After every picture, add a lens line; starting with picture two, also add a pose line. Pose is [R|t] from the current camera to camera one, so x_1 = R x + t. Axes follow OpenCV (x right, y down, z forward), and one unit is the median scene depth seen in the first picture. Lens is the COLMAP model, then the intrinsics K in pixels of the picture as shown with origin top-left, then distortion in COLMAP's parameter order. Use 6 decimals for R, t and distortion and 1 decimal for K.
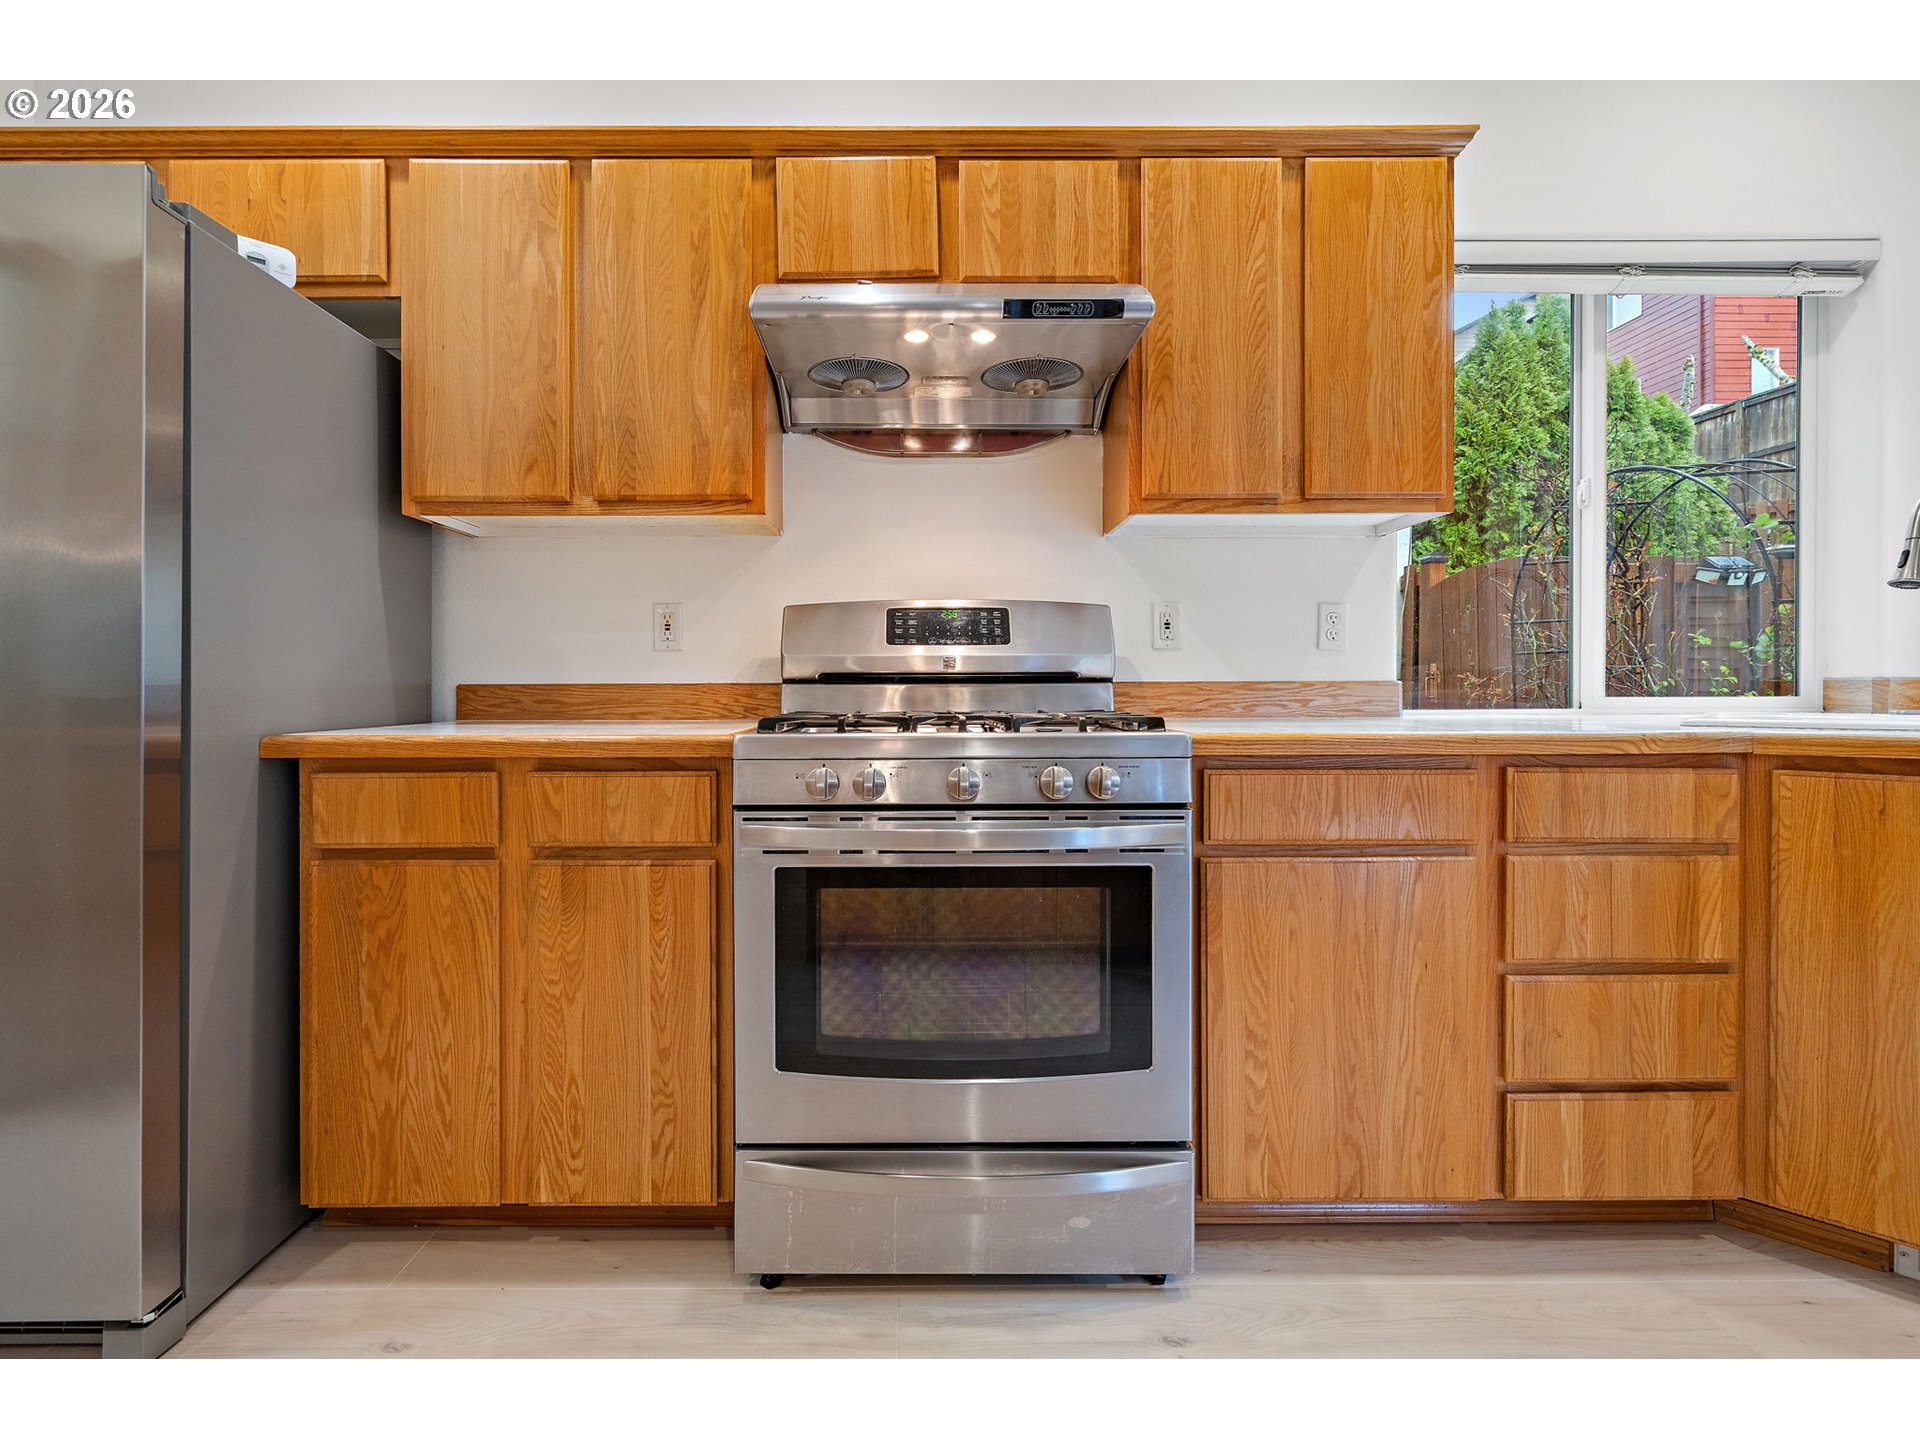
lens RADIAL K [[875.8, 0, 942.2], [0, 875.8, 693.1], [0, 0, 1]] dist [0.001073, -0.000788]
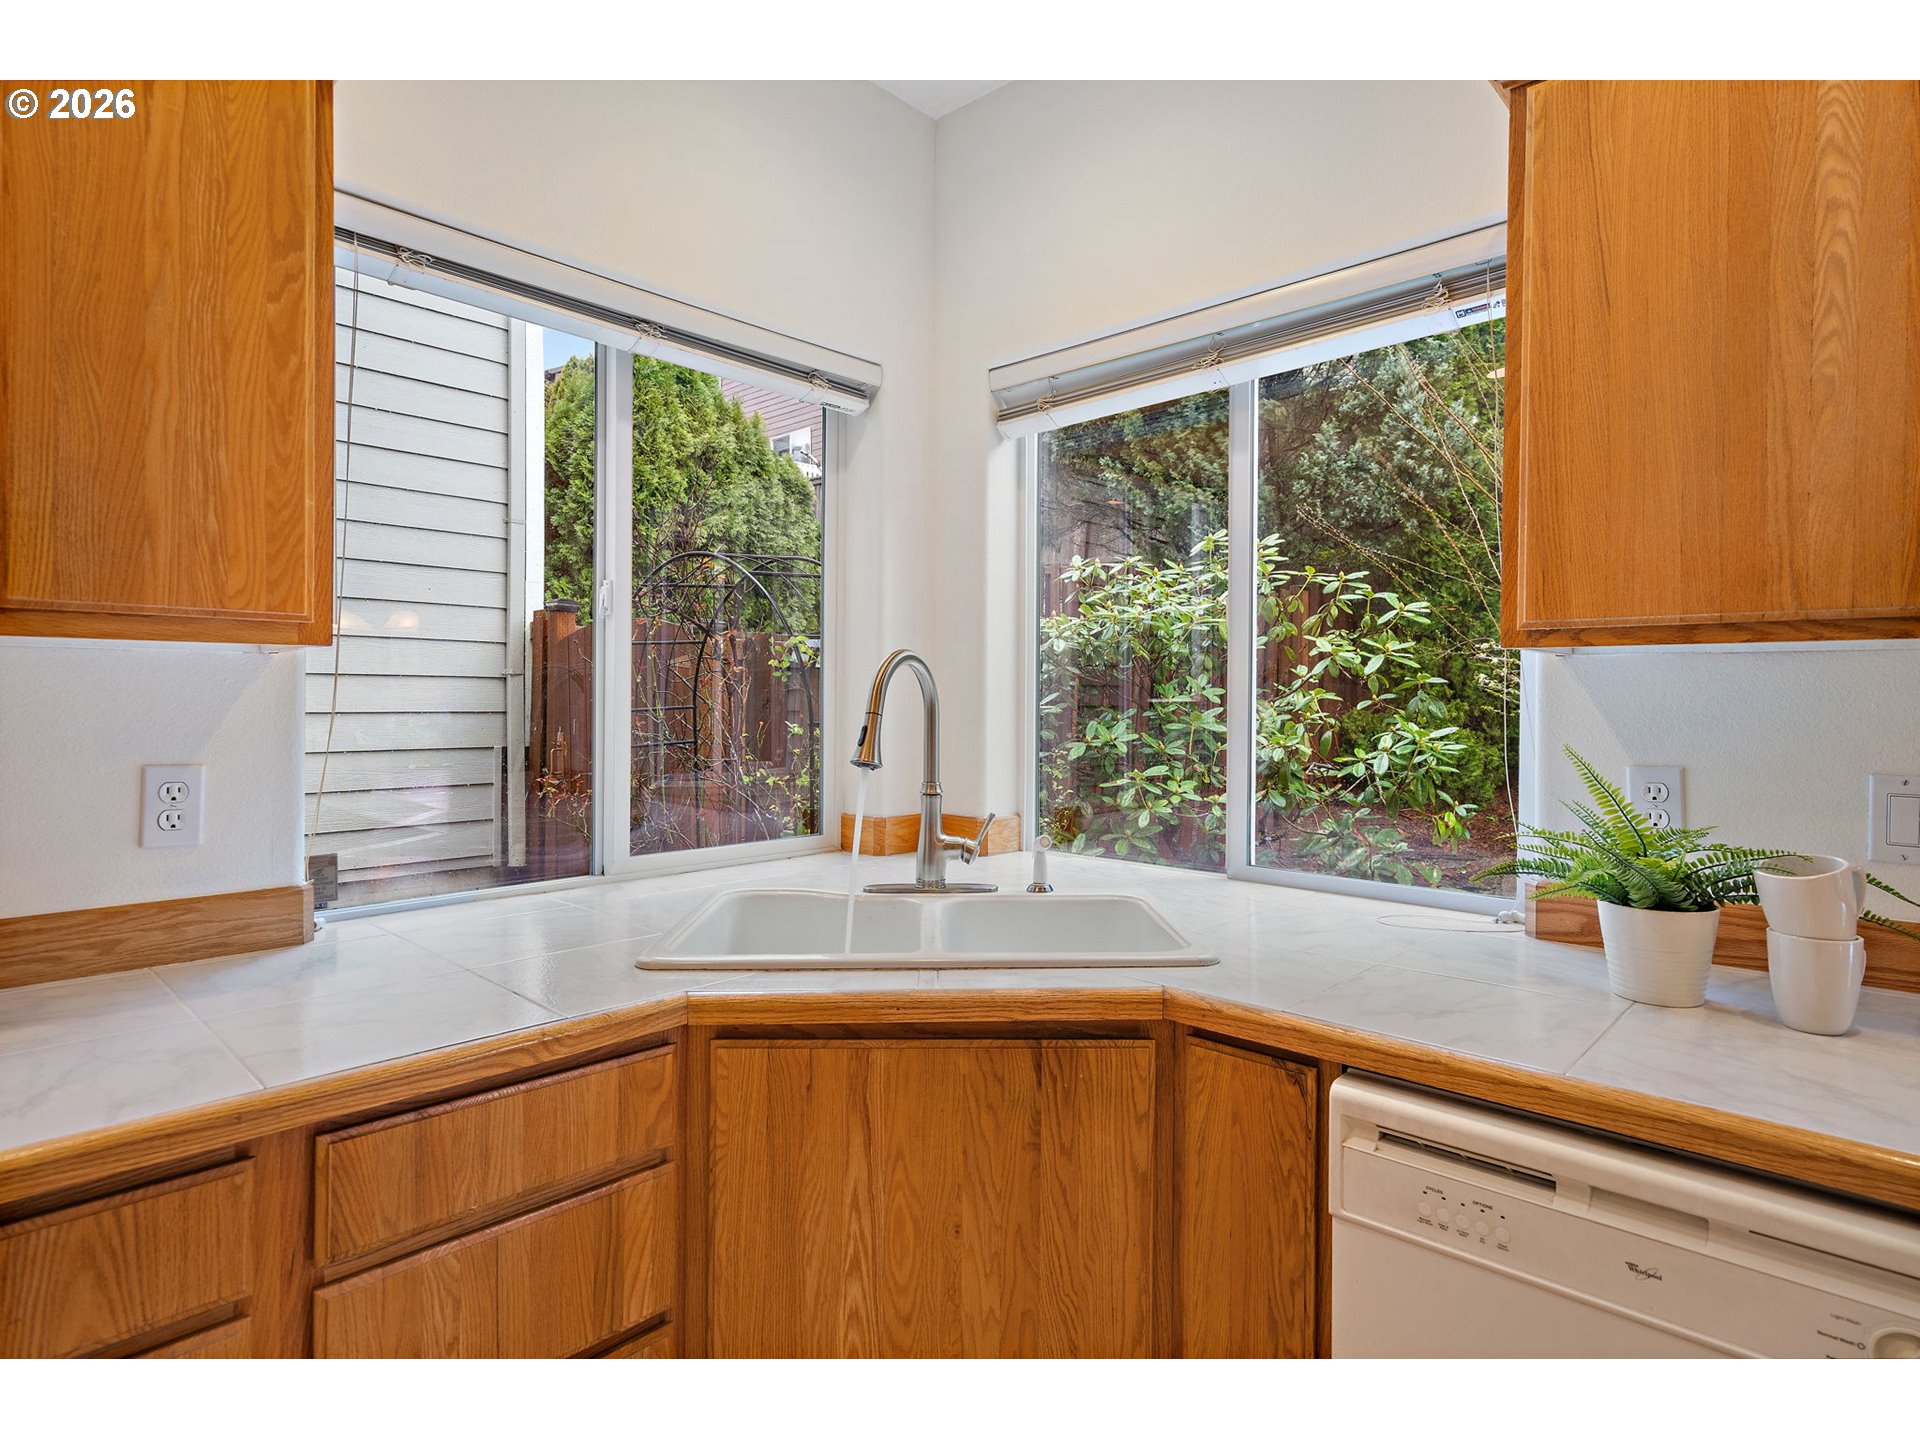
lens RADIAL K [[985.6, 0, 948.4], [0, 985.6, 699.2], [0, 0, 1]] dist [0.001706, 0.000998]
pose [[0.700518, 0.002548, 0.713630, 0.397438], [-0.002746, 0.999996, -0.000875, -0.171515], [-0.713630, -0.001347, 0.700522, 0.210649]]
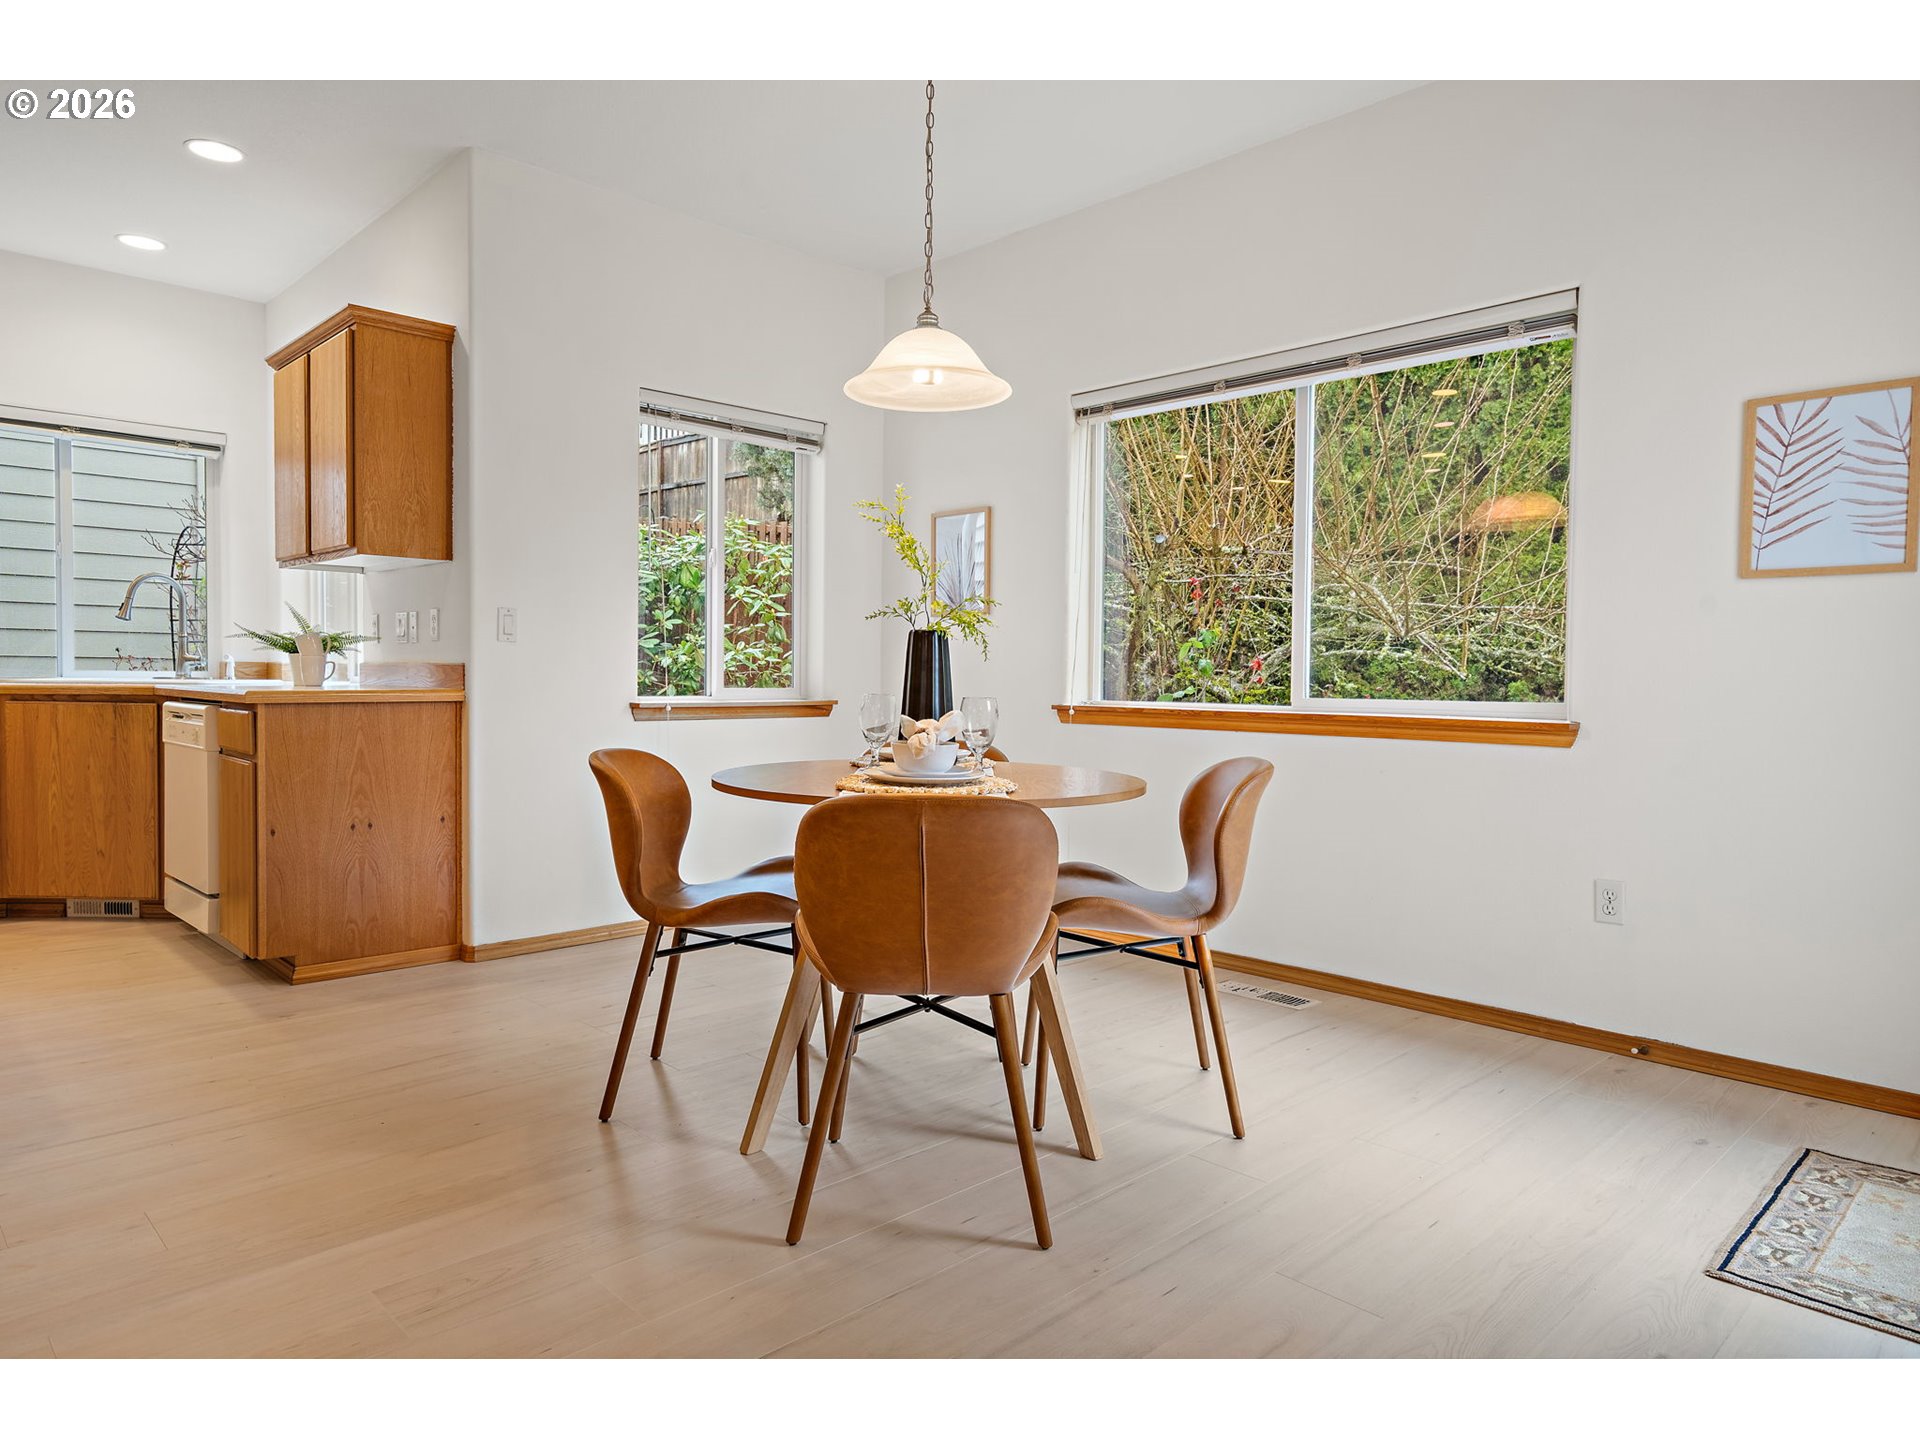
lens RADIAL K [[1198.1, 0, 967.5], [0, 1198.1, 710.8], [0, 0, 1]] dist [0.005180, 0.002419]
pose [[0.737354, -0.010428, 0.675426, 0.564802], [-0.010691, 0.999575, 0.027104, 0.002775], [-0.675422, -0.027206, 0.736929, -2.385404]]
